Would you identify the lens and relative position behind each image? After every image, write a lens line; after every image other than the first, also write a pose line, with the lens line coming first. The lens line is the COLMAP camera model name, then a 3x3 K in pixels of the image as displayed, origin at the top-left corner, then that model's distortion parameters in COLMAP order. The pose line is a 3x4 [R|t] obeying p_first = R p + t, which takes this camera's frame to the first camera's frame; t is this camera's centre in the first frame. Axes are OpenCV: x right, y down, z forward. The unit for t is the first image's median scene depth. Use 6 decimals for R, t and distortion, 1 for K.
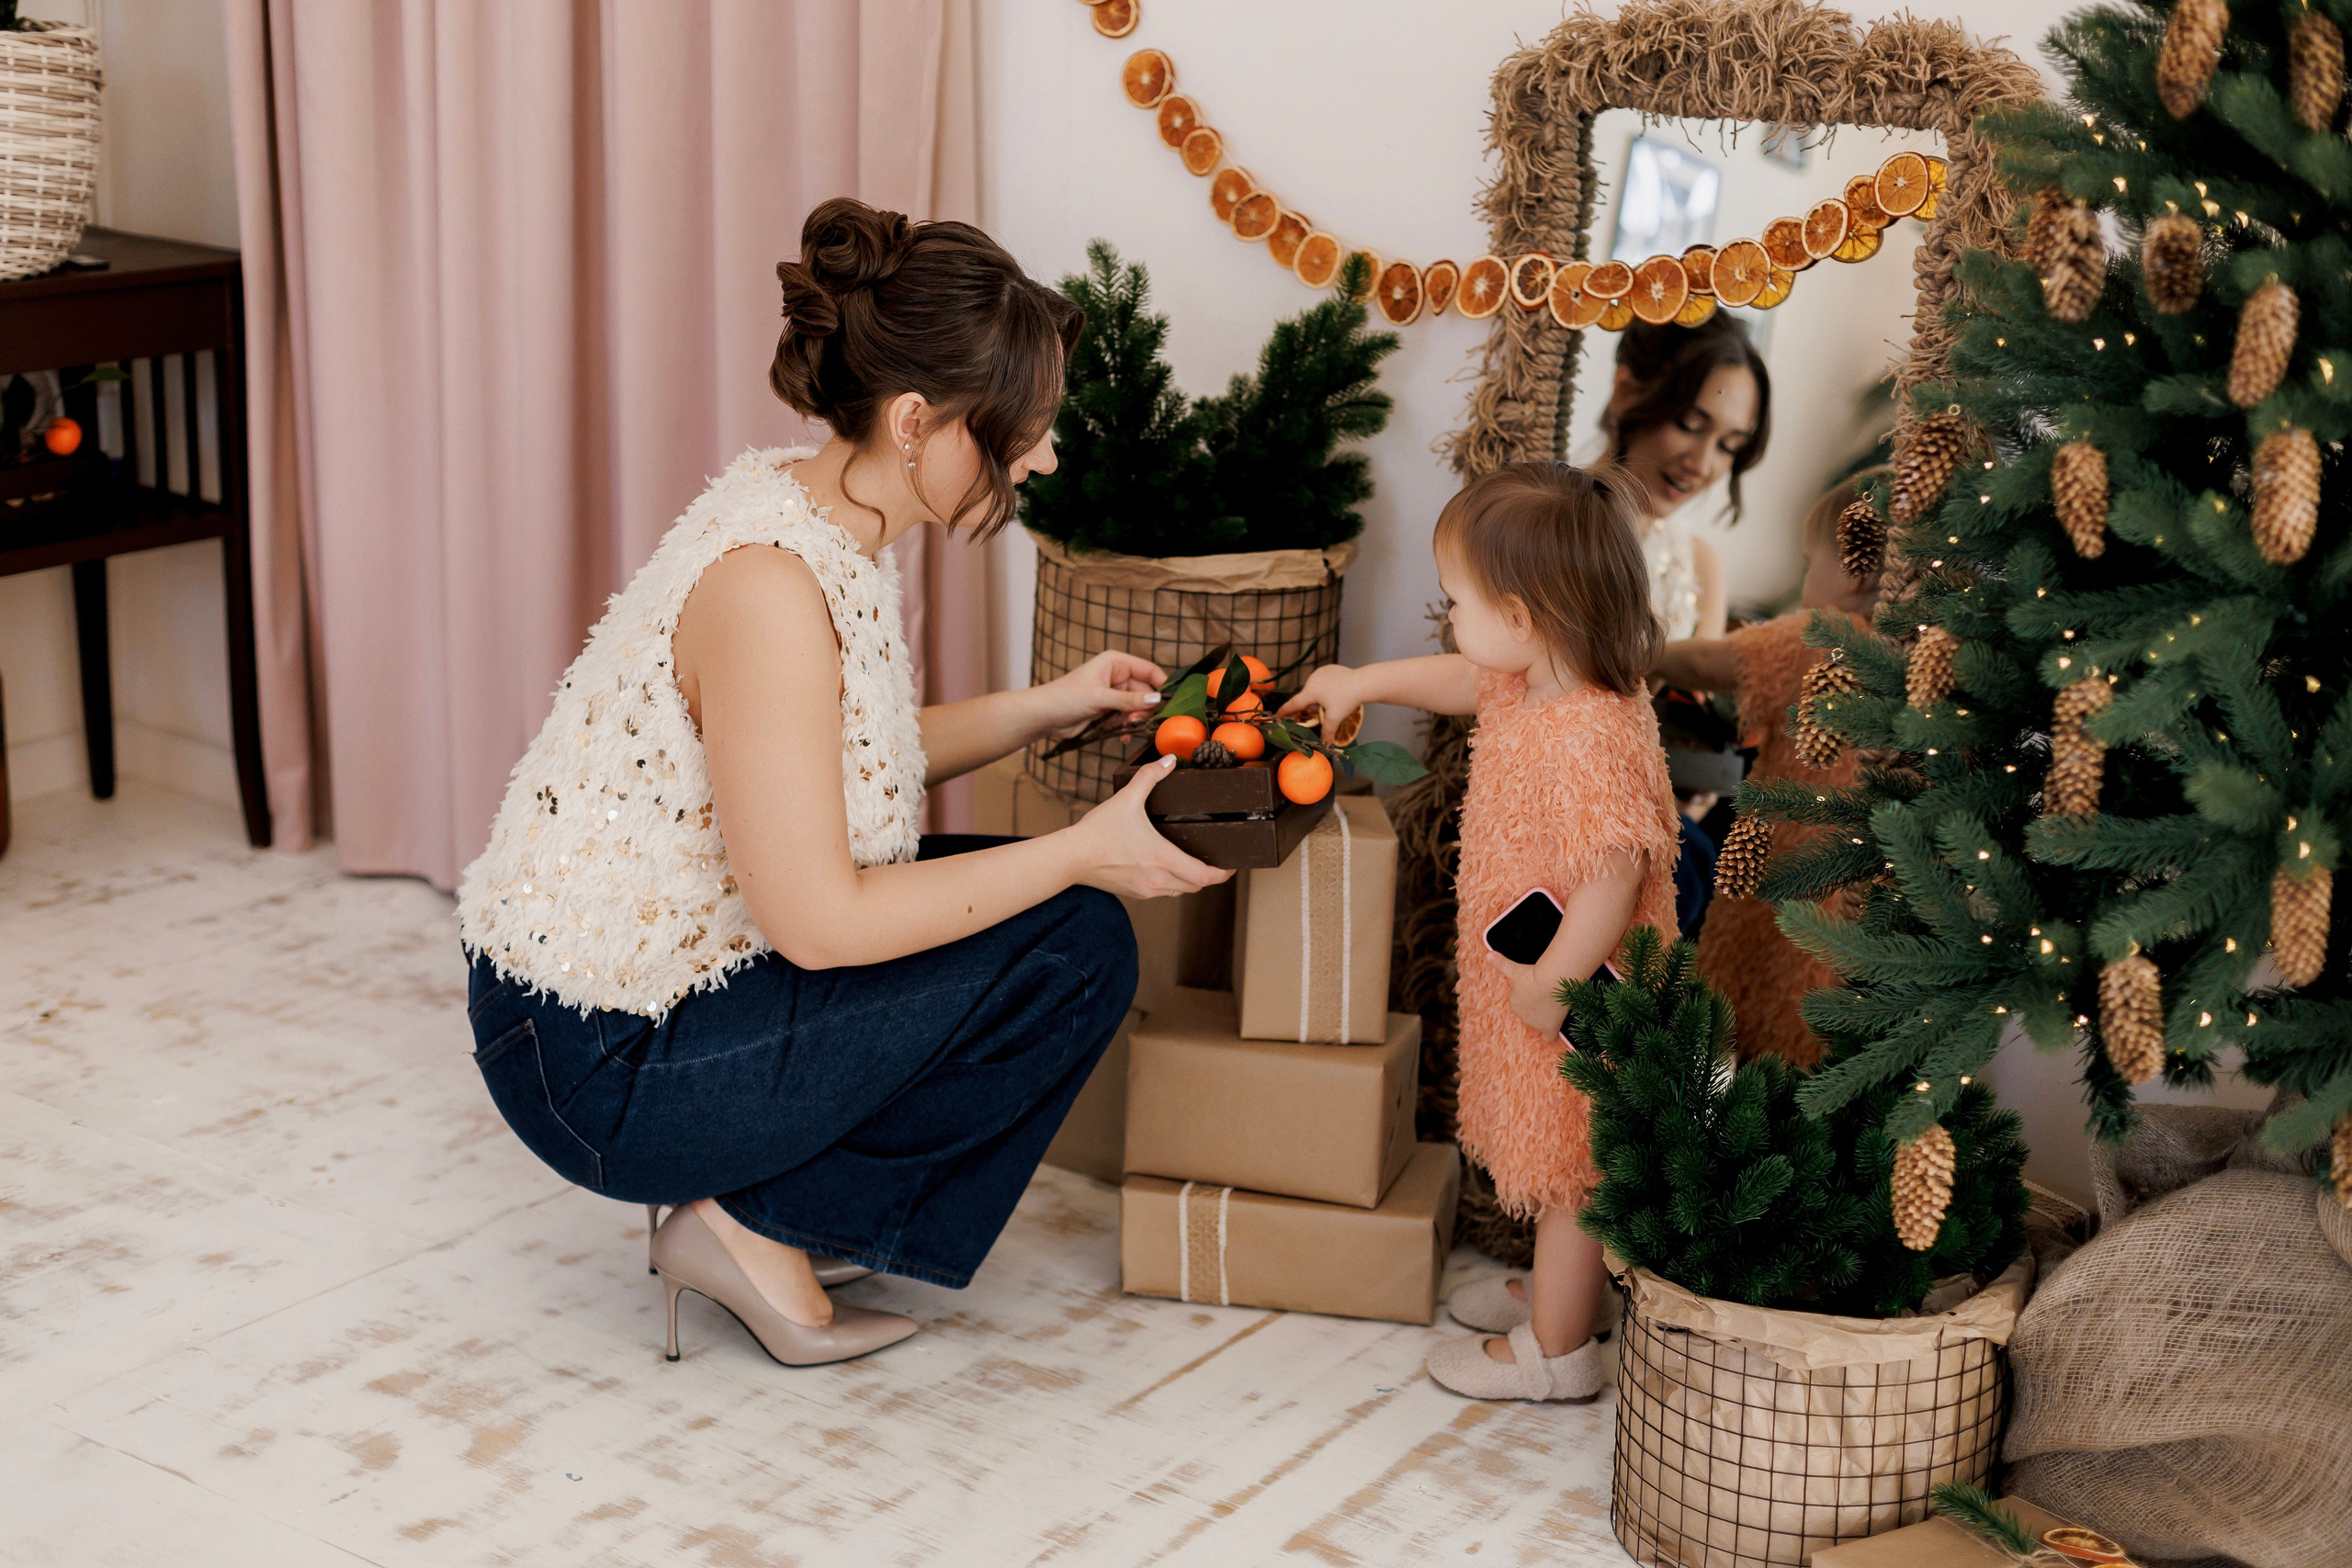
lens RADIAL K [[3303.7, 0, 1180.2], [0, 3303.7, 786.8], [0, 0, 1]] dist [-0.022479, 0.000000]
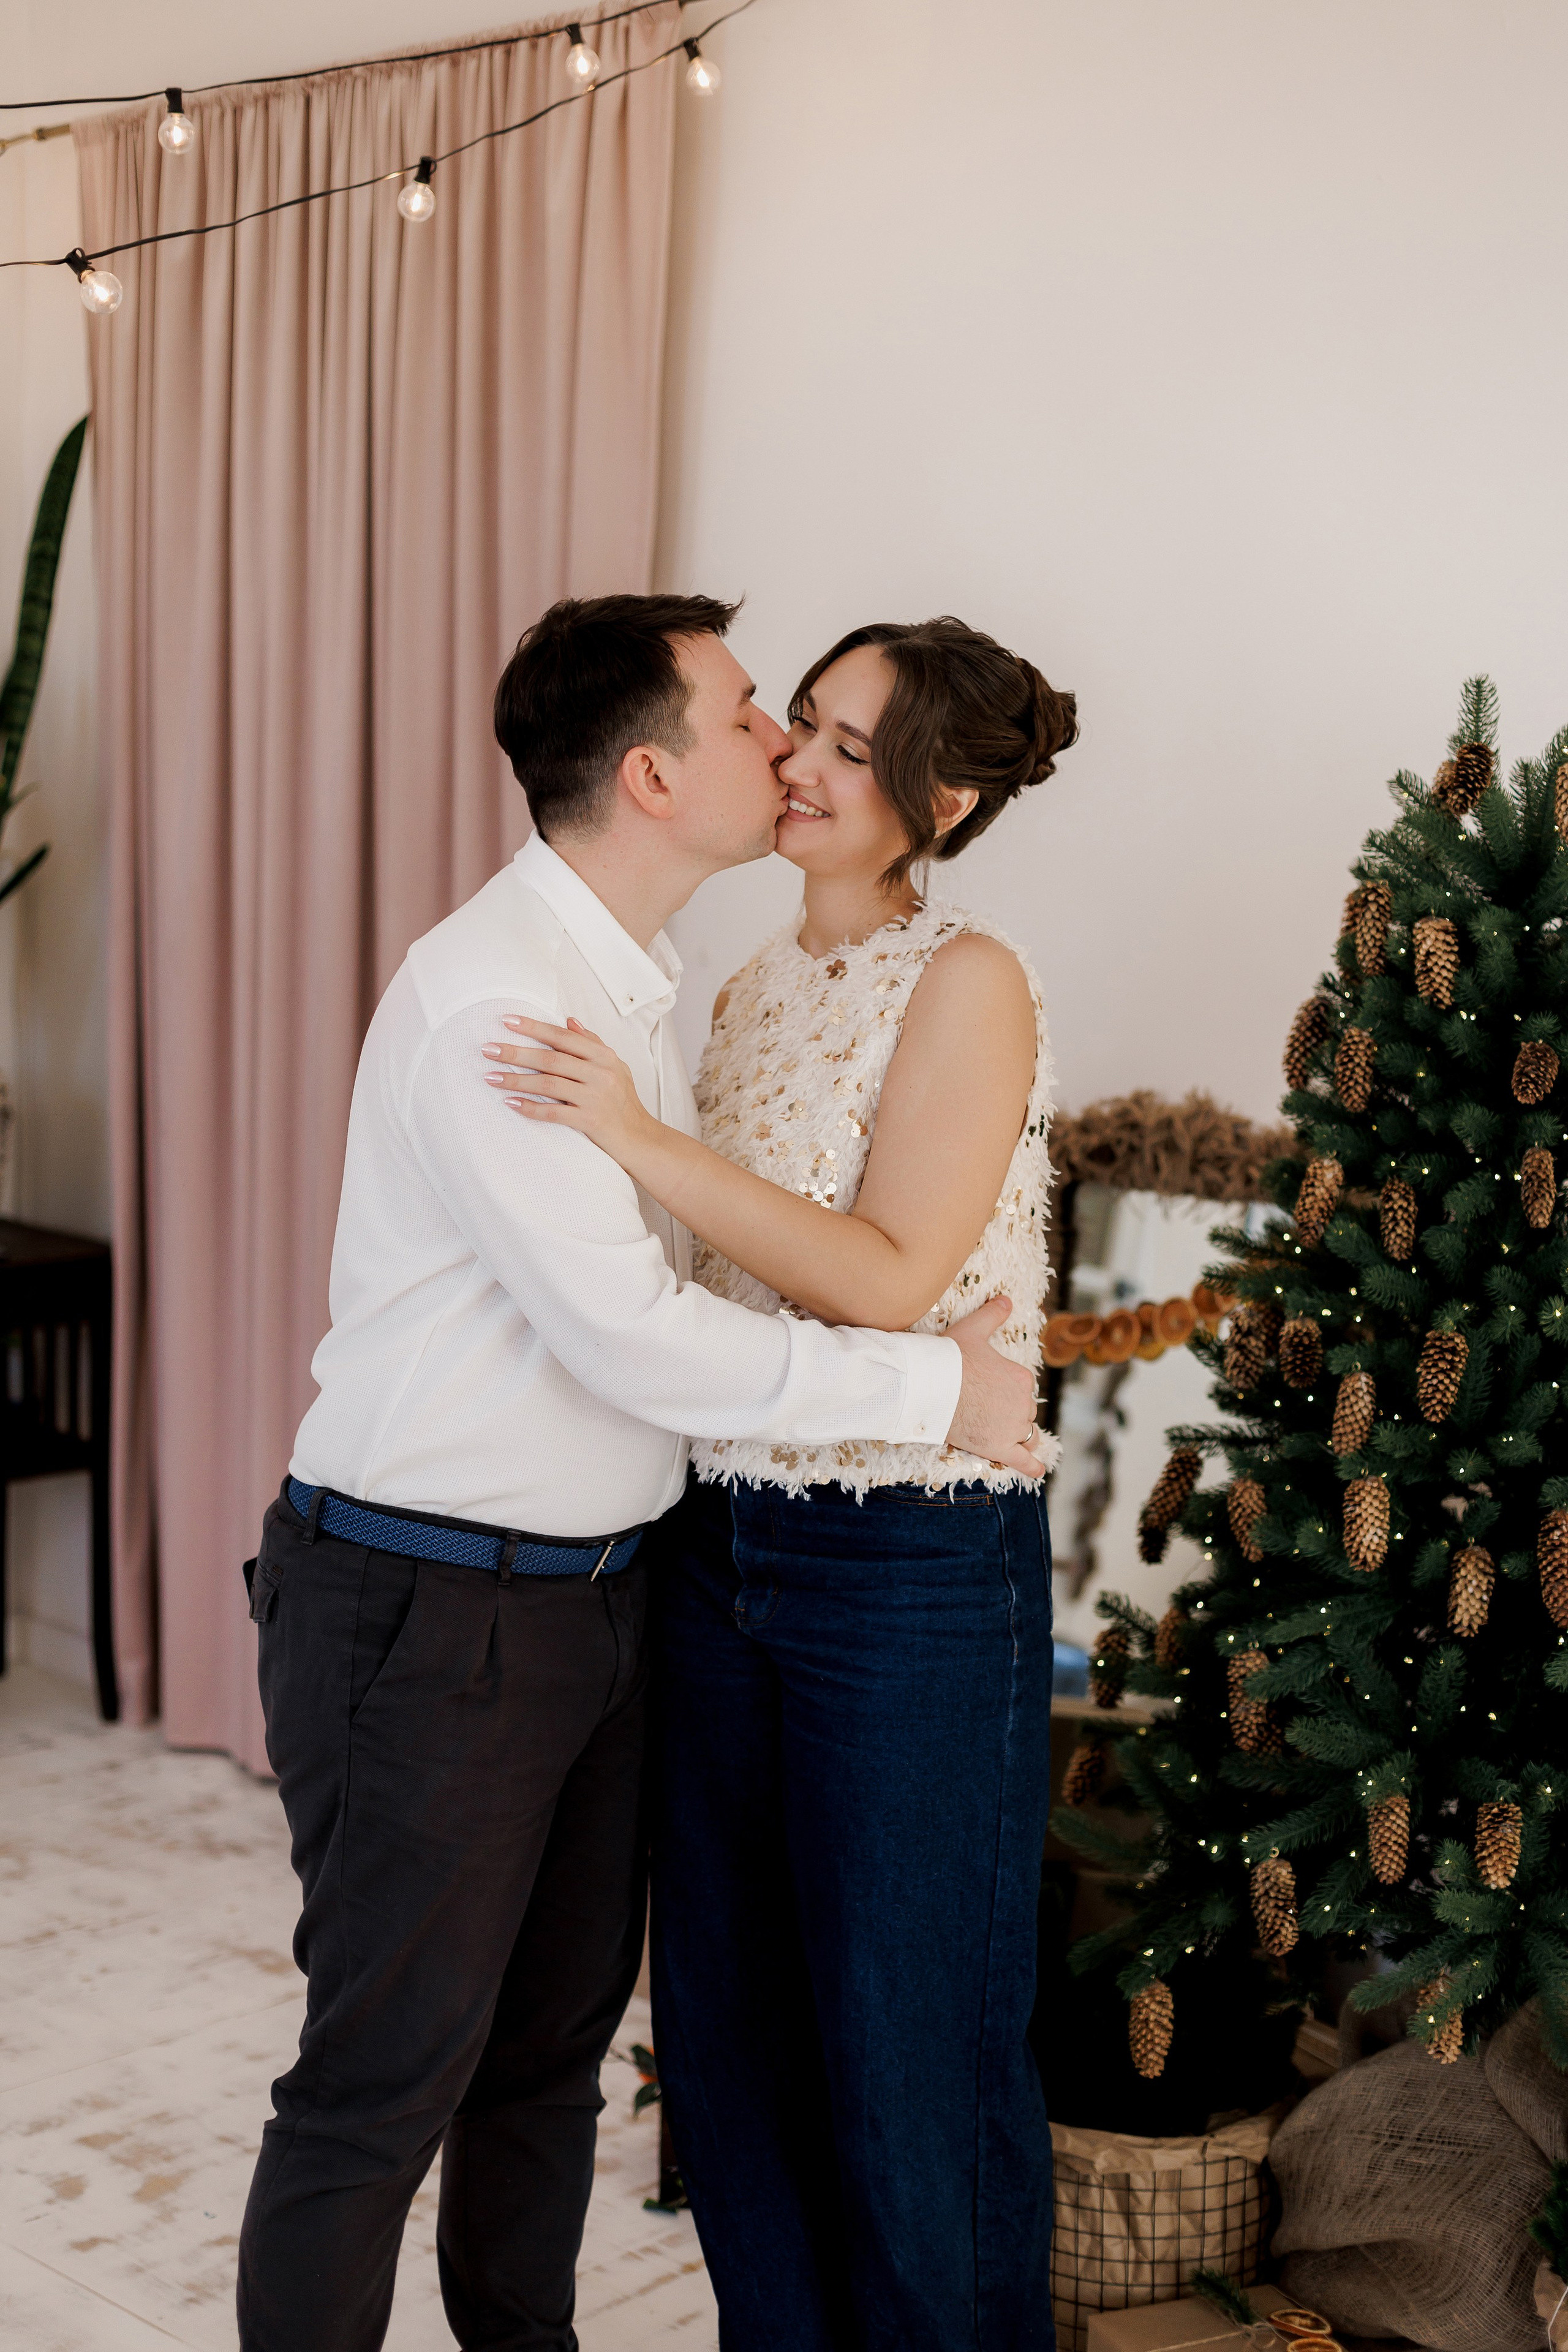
lens RADIAL K [[3304.0, 0, 772.6], [0, 3304.0, 1183.2], [0, 0, 1]] dist [-0.022479, 0.000000]
pose [[0.989531, 0.011828, -0.143833, 0.242208], [-0.033031, 0.988743, -0.145934, -0.016018], [0.140487, 0.149157, 0.978783, -0.349816]]
